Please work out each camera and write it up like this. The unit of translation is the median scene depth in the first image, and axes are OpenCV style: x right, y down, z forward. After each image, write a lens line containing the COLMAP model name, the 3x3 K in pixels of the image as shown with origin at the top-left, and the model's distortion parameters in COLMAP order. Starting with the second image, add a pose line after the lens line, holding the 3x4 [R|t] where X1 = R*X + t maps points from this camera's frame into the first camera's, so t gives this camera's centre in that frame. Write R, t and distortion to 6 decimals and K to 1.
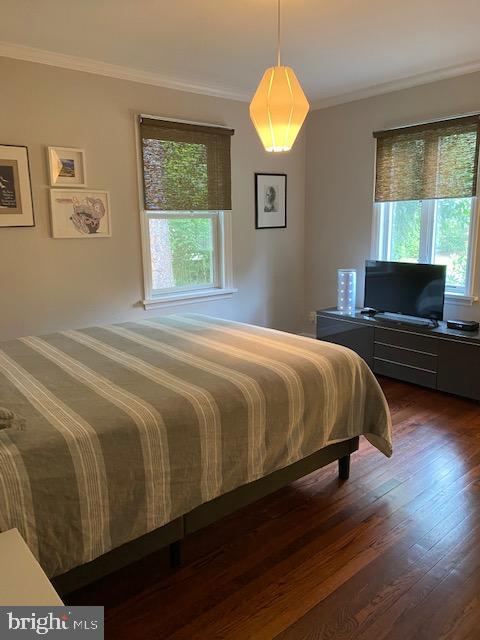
lens RADIAL K [[491.0, 0, 241.8], [0, 491.0, 317.7], [0, 0, 1]] dist [0.046794, -0.055316]
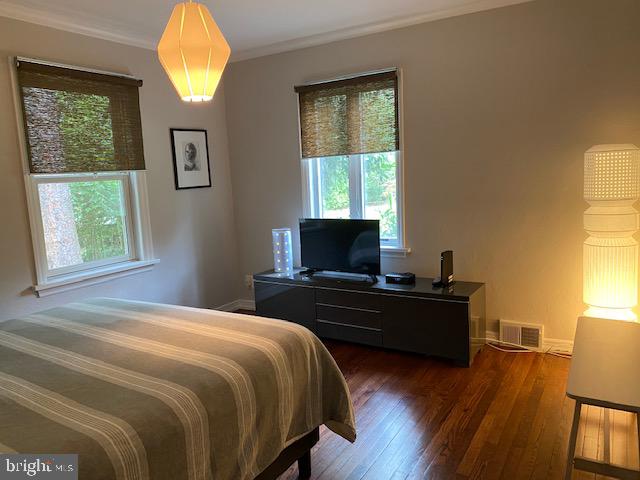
lens RADIAL K [[491.0, 0, 317.9], [0, 491.0, 239.5], [0, 0, 1]] dist [0.046794, -0.055316]
pose [[0.952295, -0.071746, 0.296627, 0.001748], [0.091583, 0.994359, -0.053513, -0.024848], [-0.291114, 0.078126, 0.953493, 0.100181]]
